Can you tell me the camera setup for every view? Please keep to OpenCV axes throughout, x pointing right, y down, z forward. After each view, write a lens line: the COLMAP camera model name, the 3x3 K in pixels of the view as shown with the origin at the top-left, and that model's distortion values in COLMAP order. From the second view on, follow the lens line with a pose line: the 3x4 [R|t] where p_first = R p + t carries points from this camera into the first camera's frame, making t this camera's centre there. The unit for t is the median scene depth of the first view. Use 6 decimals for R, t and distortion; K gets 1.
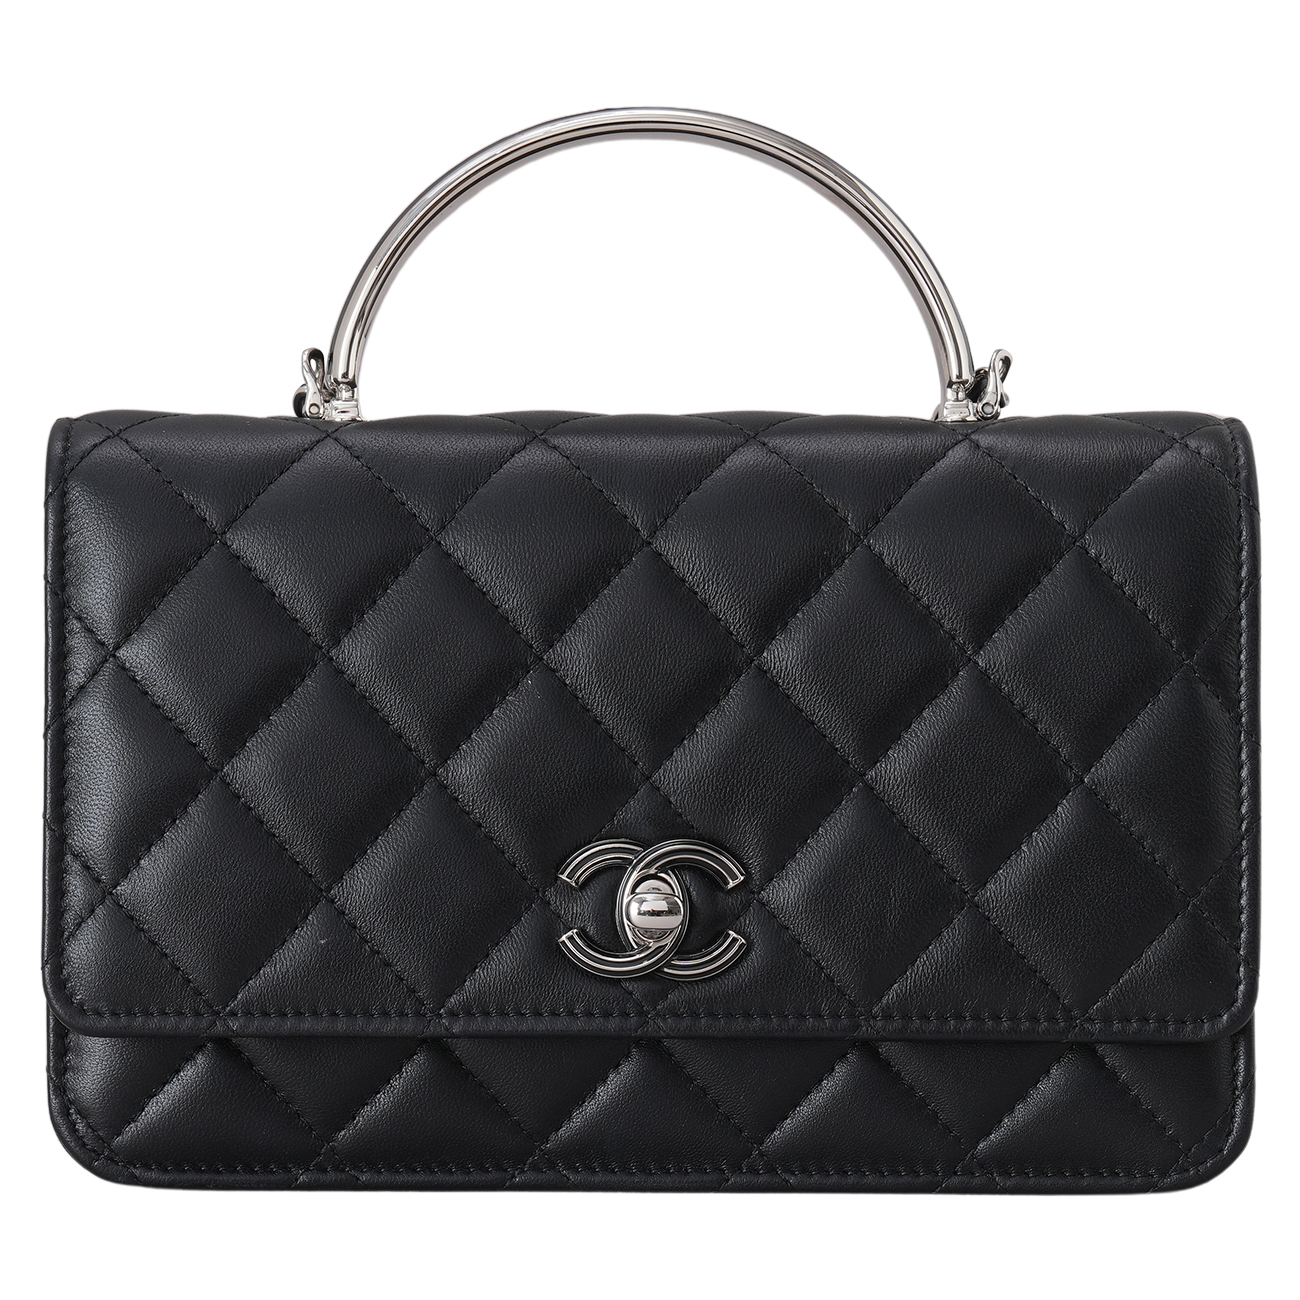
lens RADIAL K [[7813.4, 0, 650.0], [0, 7813.4, 650.0], [0, 0, 1]] dist [0.179982, 17.864274]
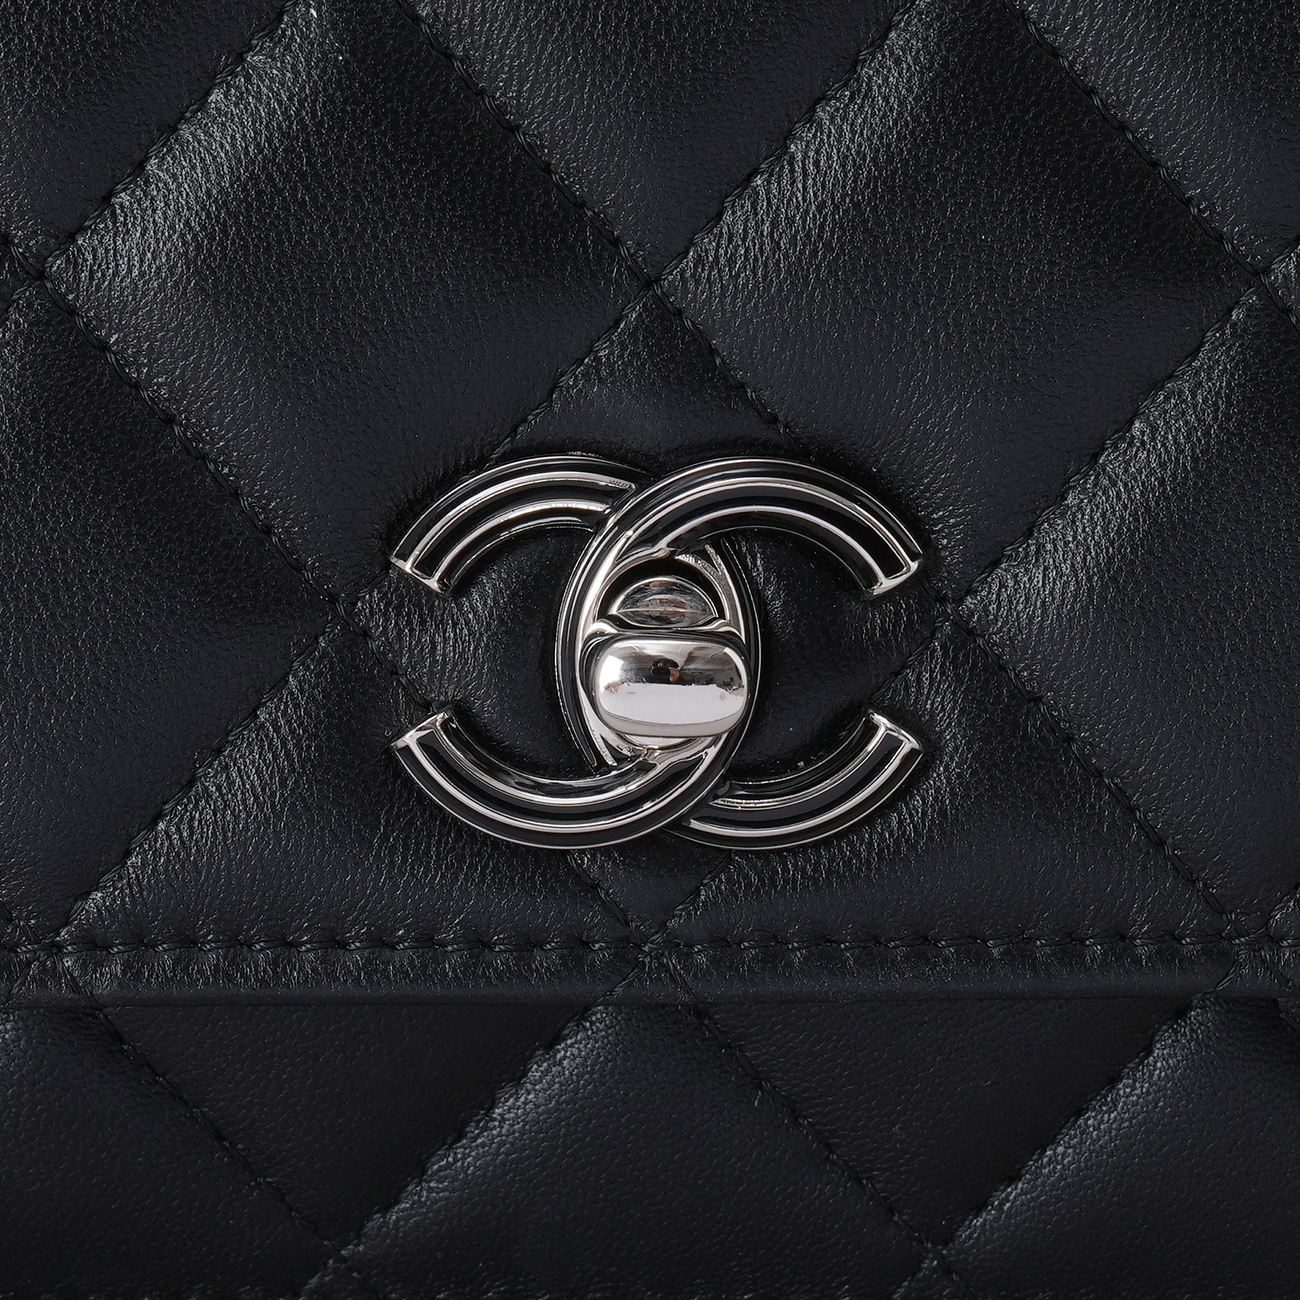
lens RADIAL K [[7813.4, 0, 650.0], [0, 7813.4, 650.0], [0, 0, 1]] dist [0.179982, 17.864274]
pose [[0.999276, 0.000999, 0.038028, -0.013520], [-0.008070, 0.982468, 0.186257, -0.032632], [-0.037176, -0.186429, 0.981765, 0.652832]]
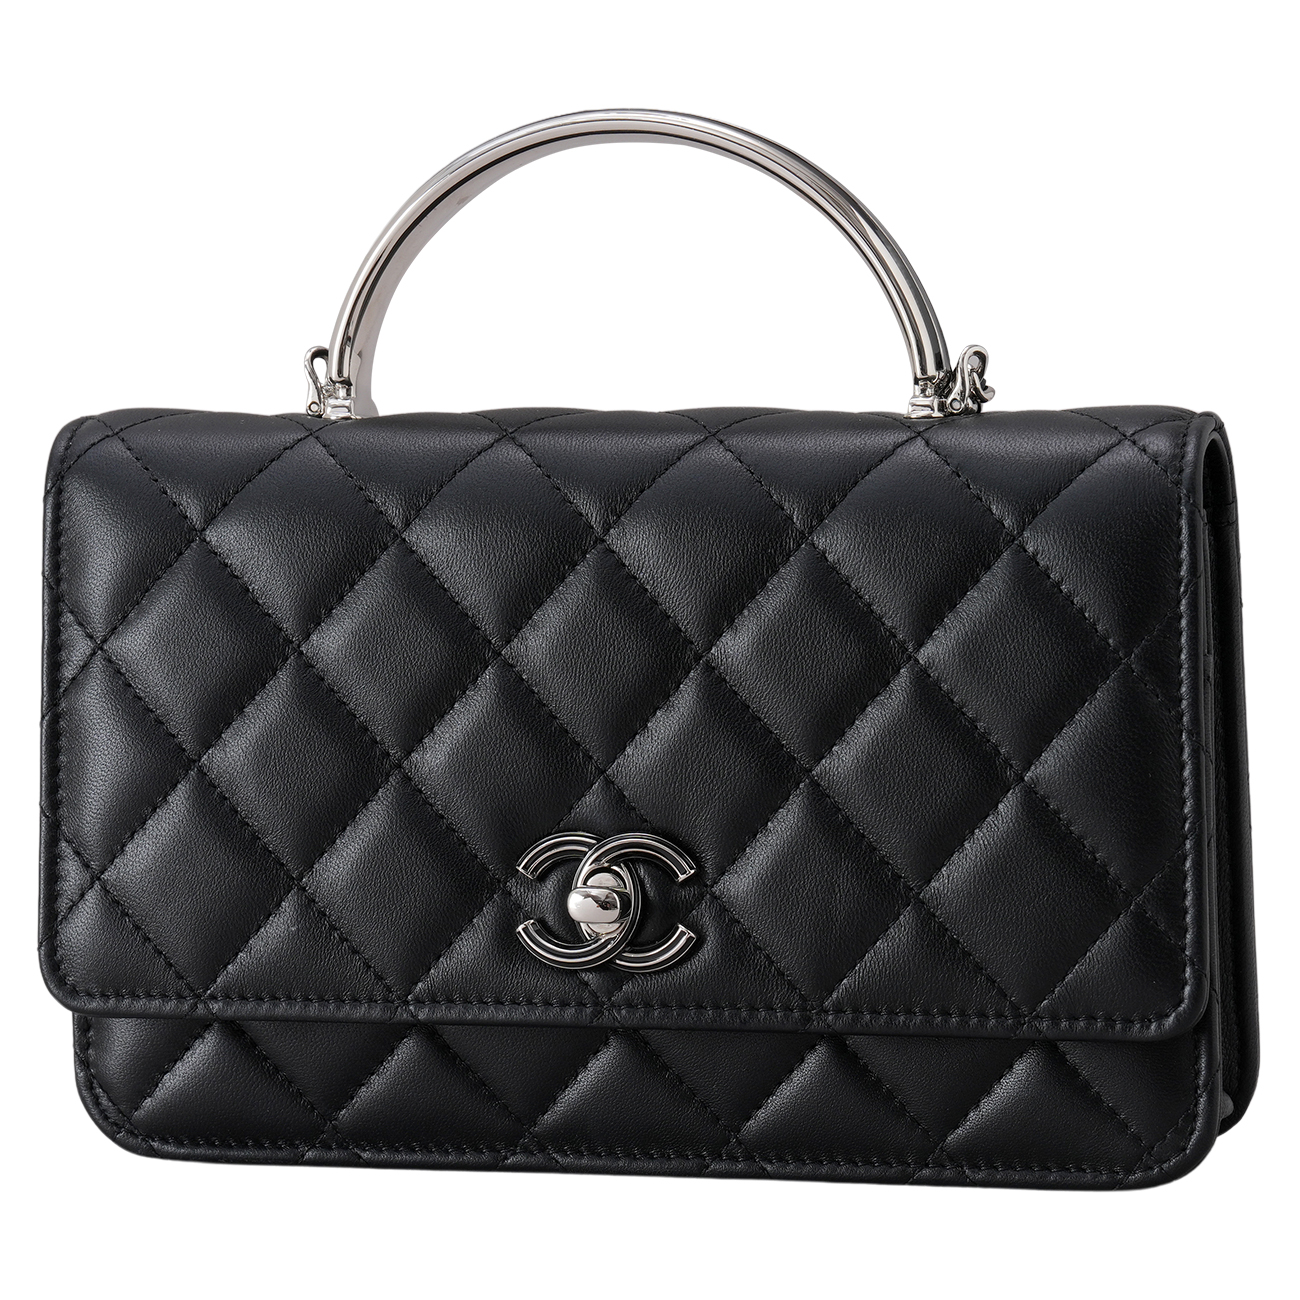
lens RADIAL K [[7813.4, 0, 650.0], [0, 7813.4, 650.0], [0, 0, 1]] dist [0.179982, 17.864274]
pose [[0.961221, 0.006180, -0.275710, 0.284912], [0.002143, 0.999551, 0.029877, -0.029715], [0.275771, -0.029309, 0.960776, 0.027574]]
